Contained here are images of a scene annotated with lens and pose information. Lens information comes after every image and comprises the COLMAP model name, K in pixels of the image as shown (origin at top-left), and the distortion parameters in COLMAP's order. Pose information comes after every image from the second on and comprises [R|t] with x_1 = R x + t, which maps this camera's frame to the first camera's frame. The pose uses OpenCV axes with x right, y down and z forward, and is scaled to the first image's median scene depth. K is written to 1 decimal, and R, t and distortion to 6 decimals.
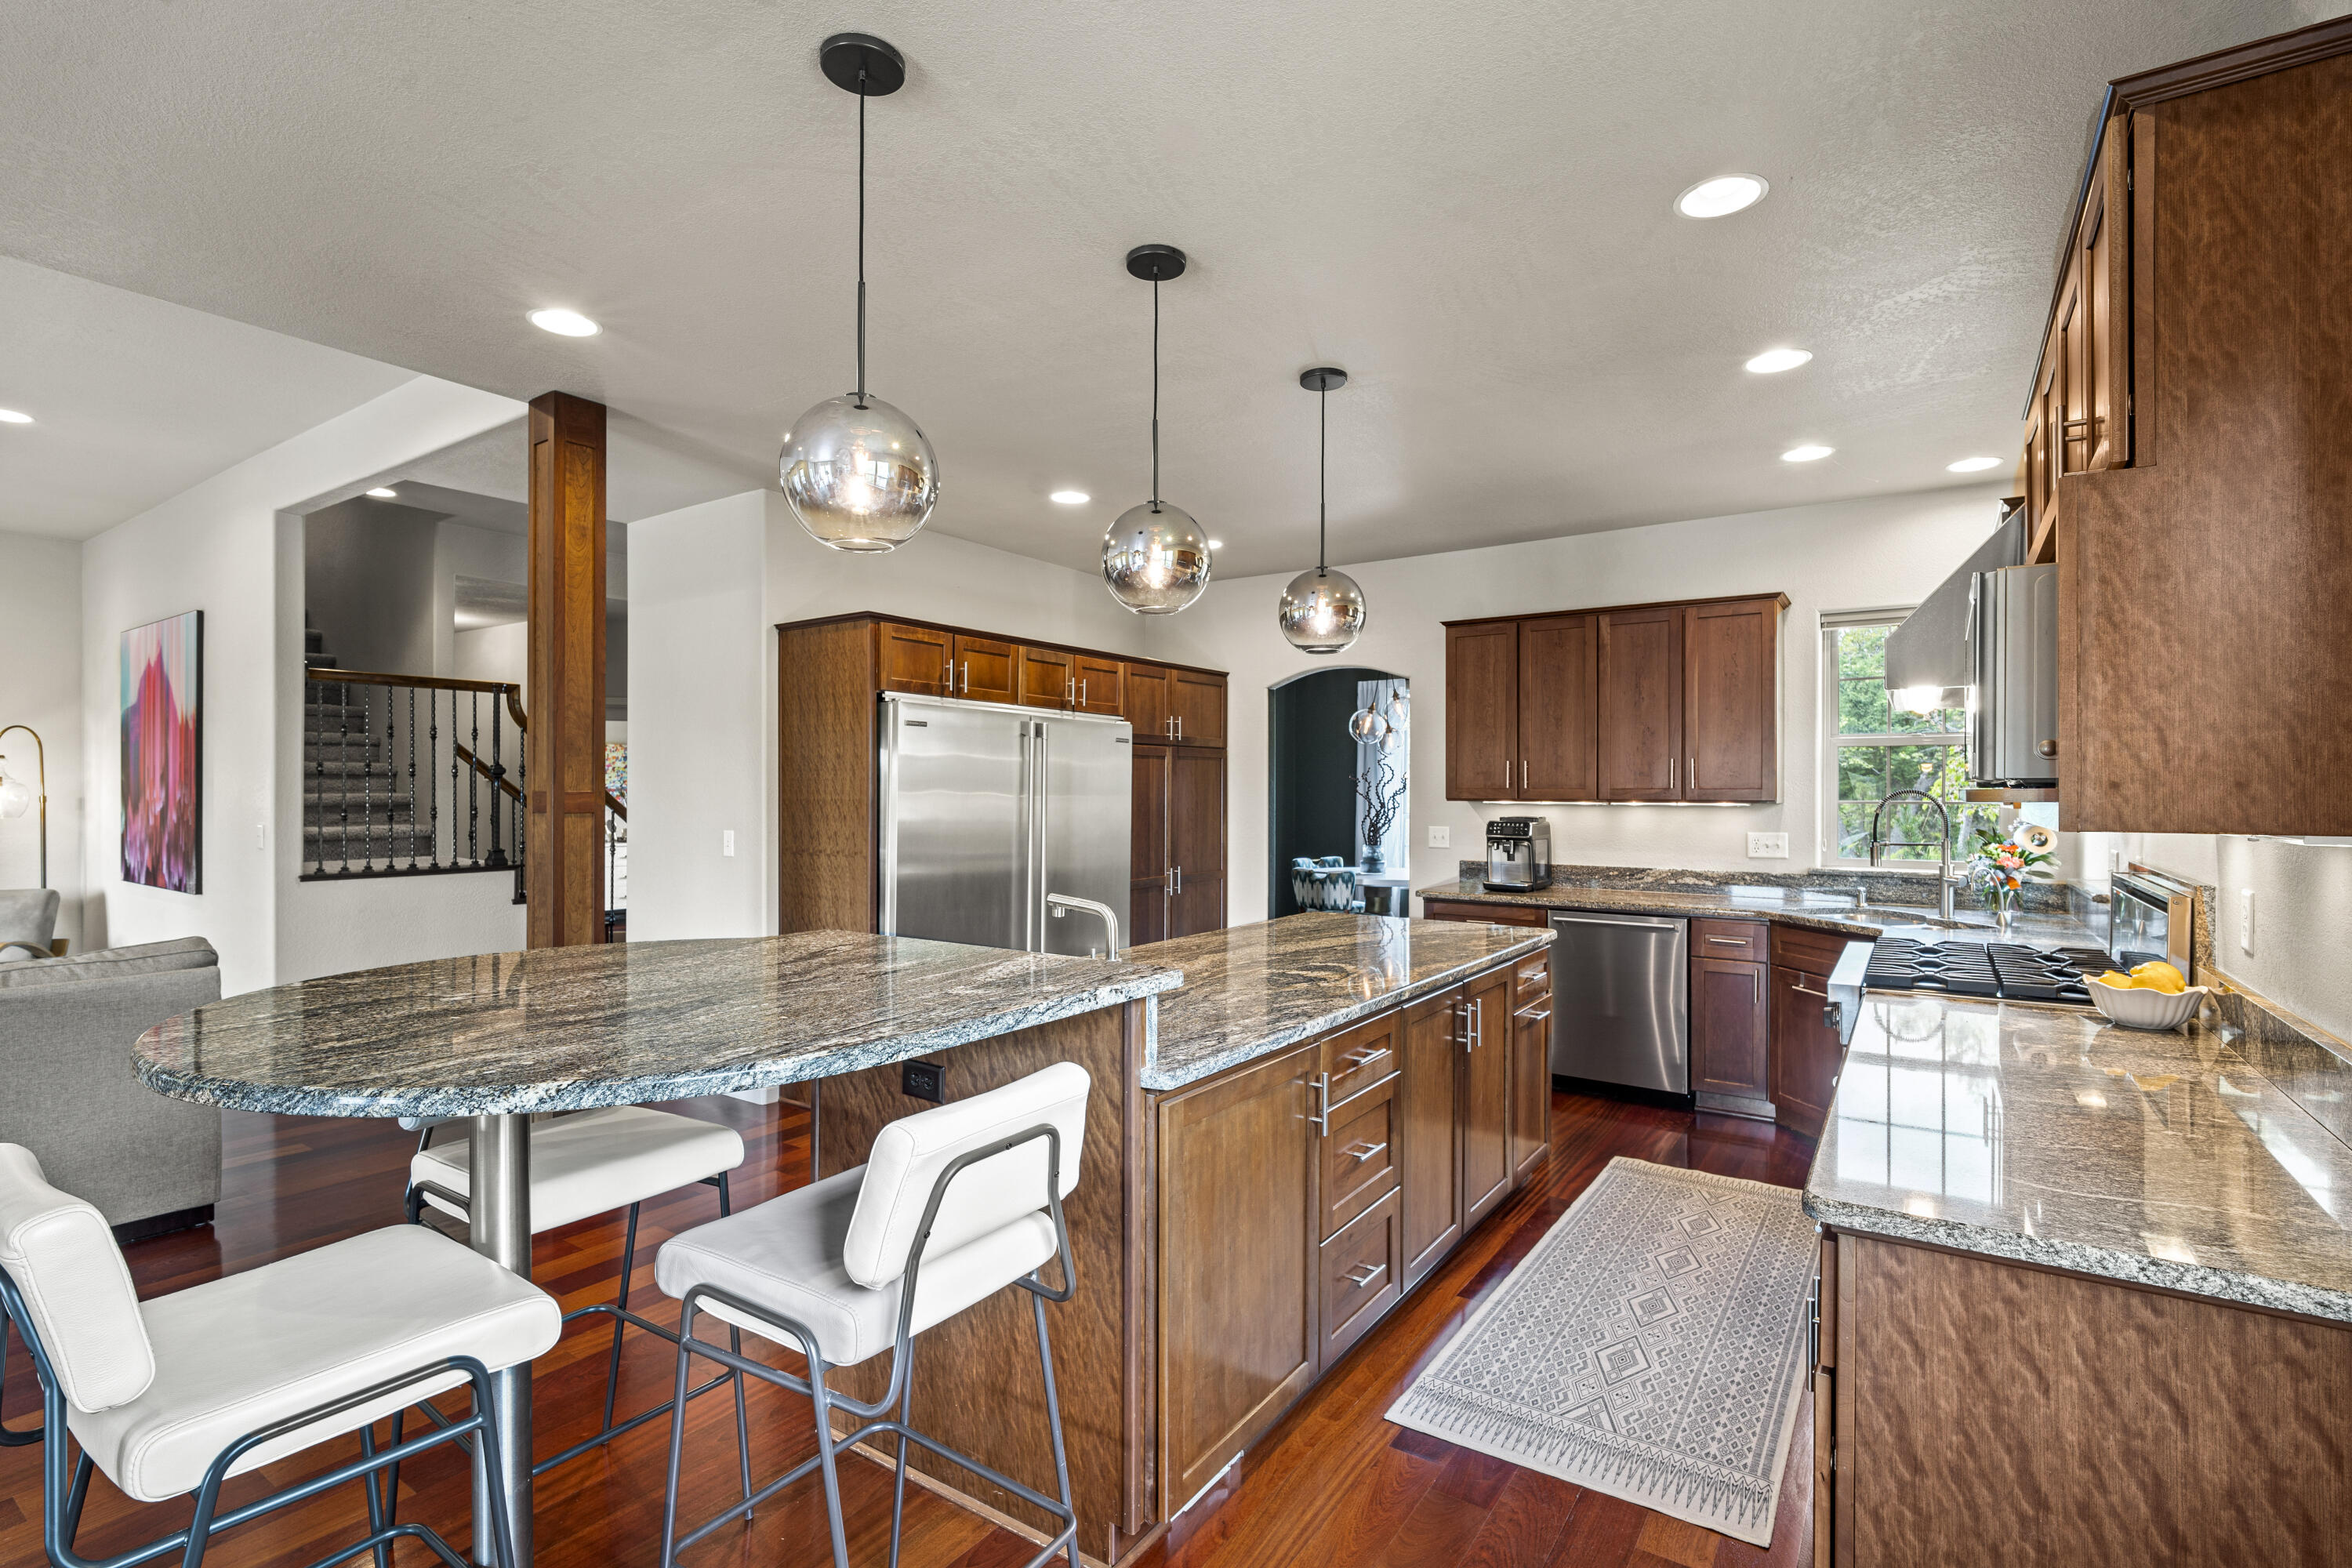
lens RADIAL K [[1119.4, 0, 1181.4], [0, 1119.4, 786.6], [0, 0, 1]] dist [-0.002054, -0.003033]
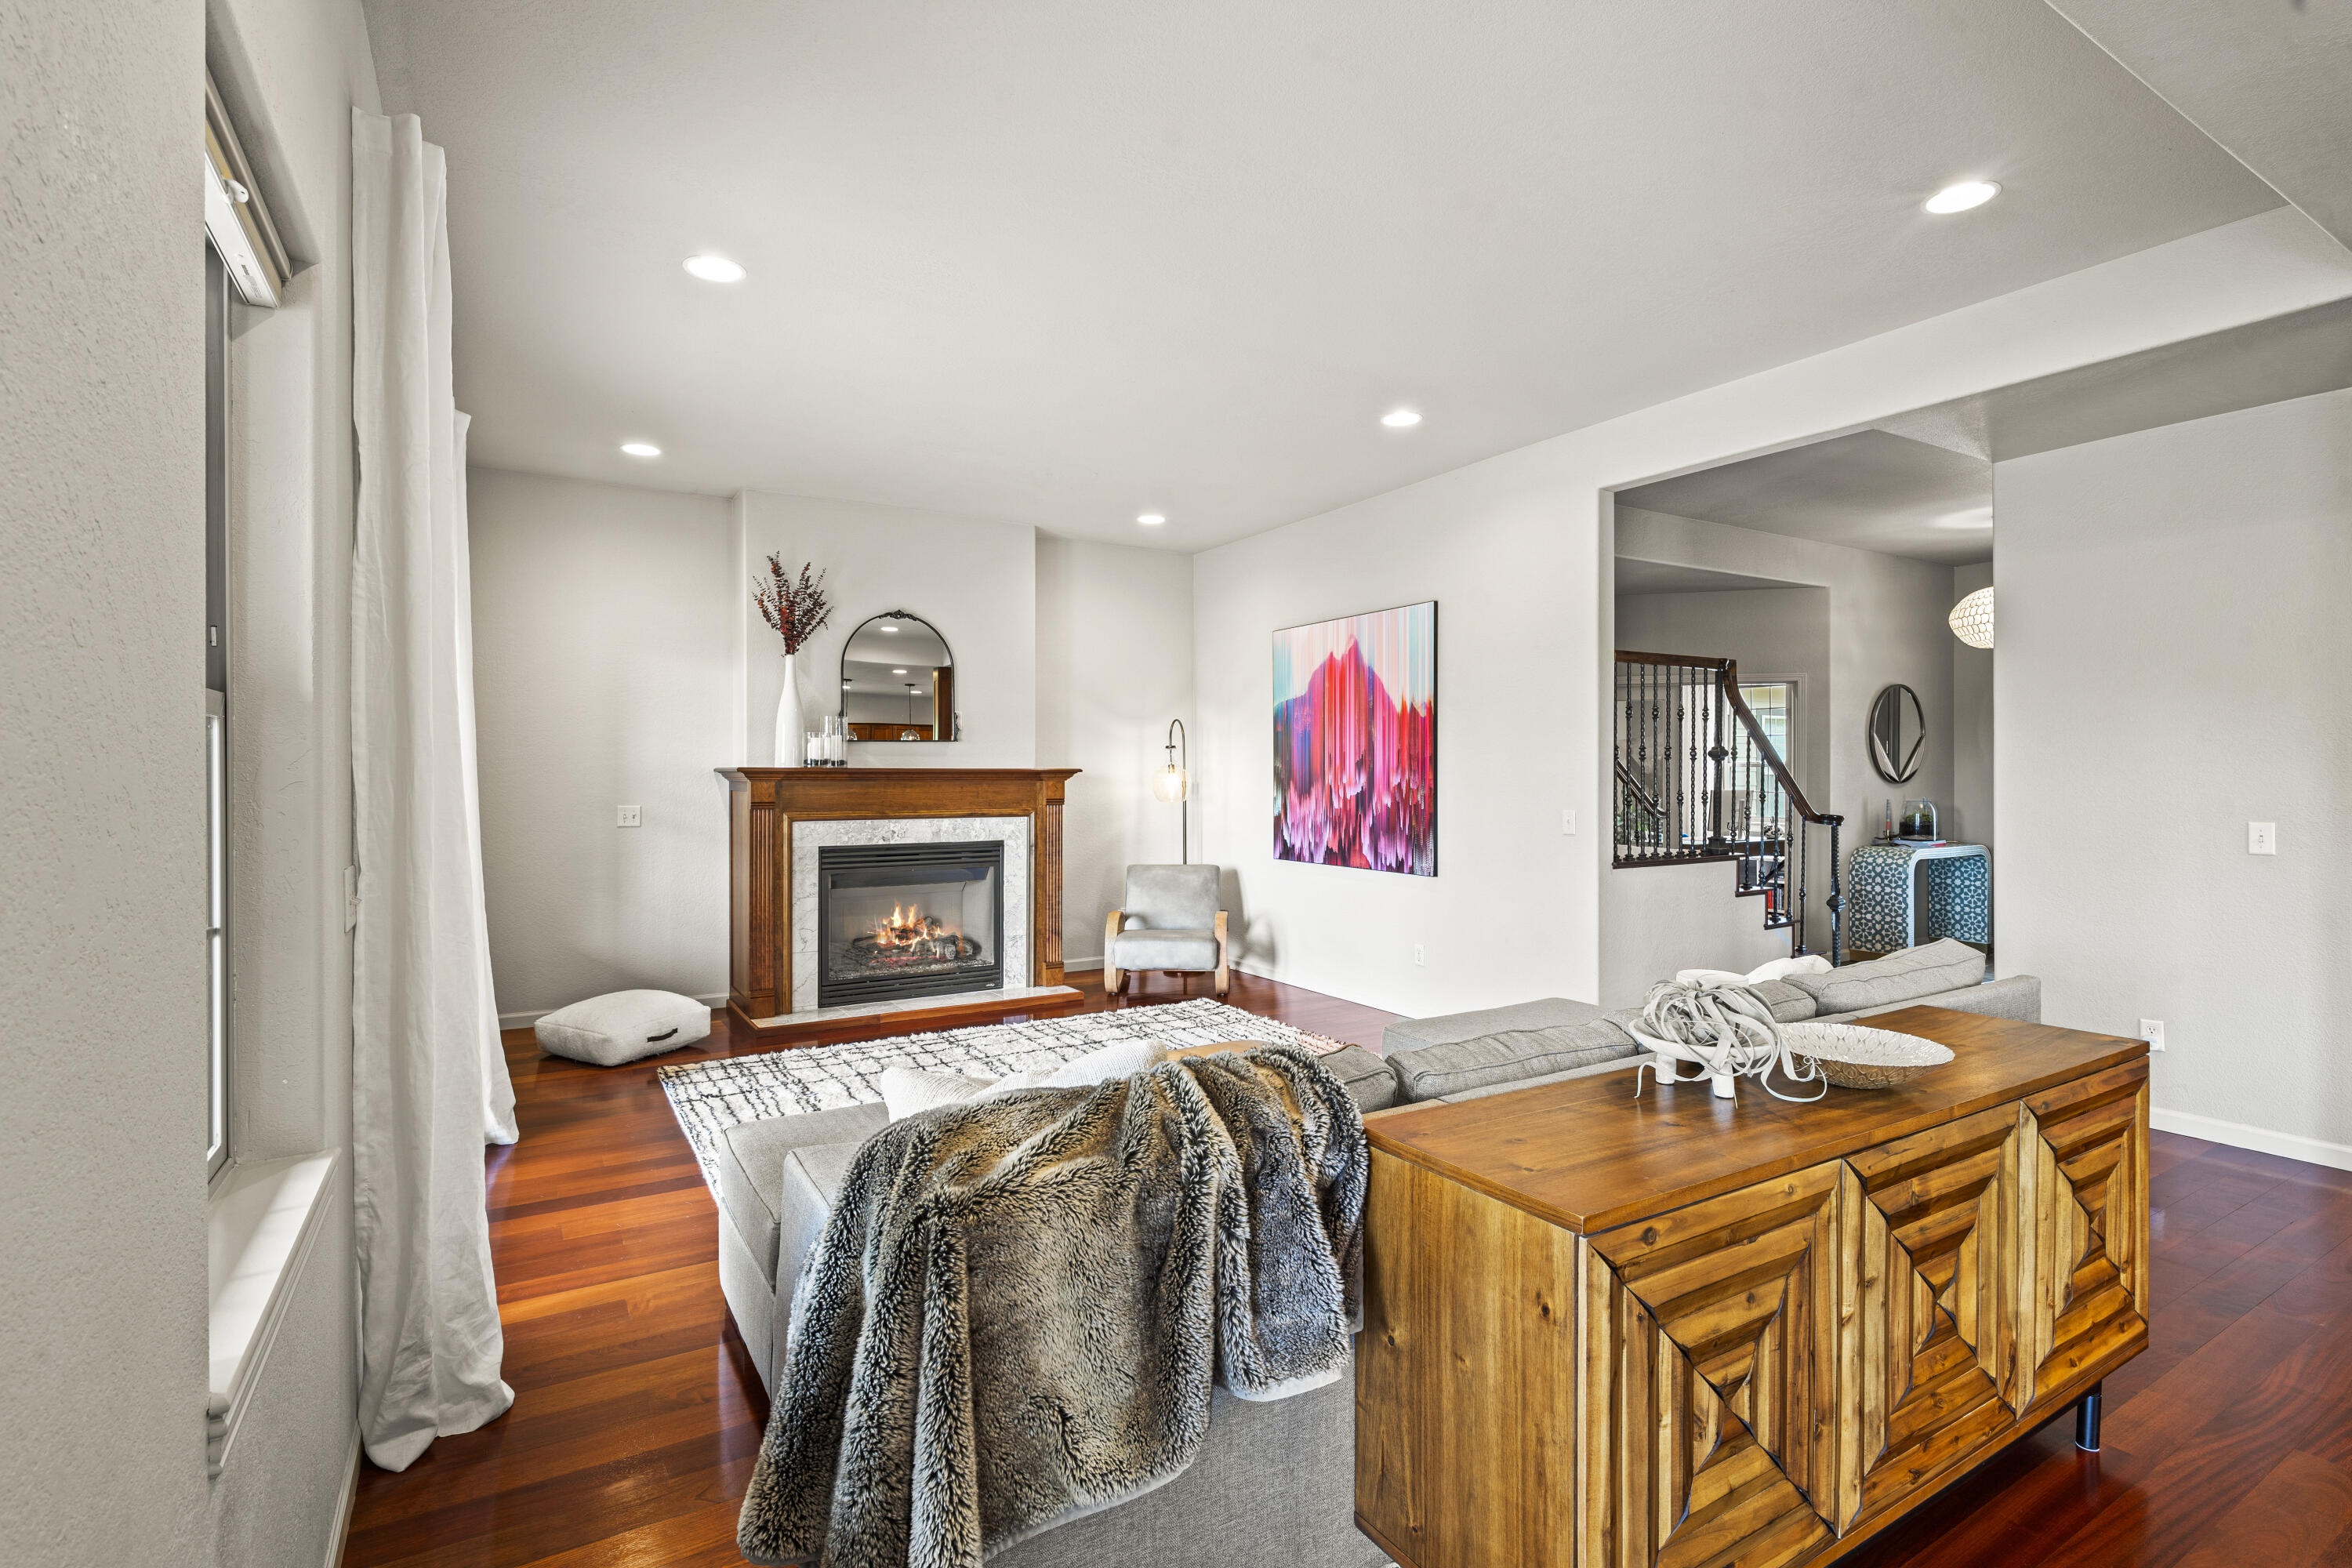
lens RADIAL K [[1119.4, 0, 1182.3], [0, 1119.4, 783.7], [0, 0, 1]] dist [-0.002054, -0.003033]
pose [[0.911243, -0.001486, -0.411866, -0.727816], [0.006107, 0.999932, 0.009905, -0.000953], [0.411824, -0.011541, 0.911191, -0.051595]]
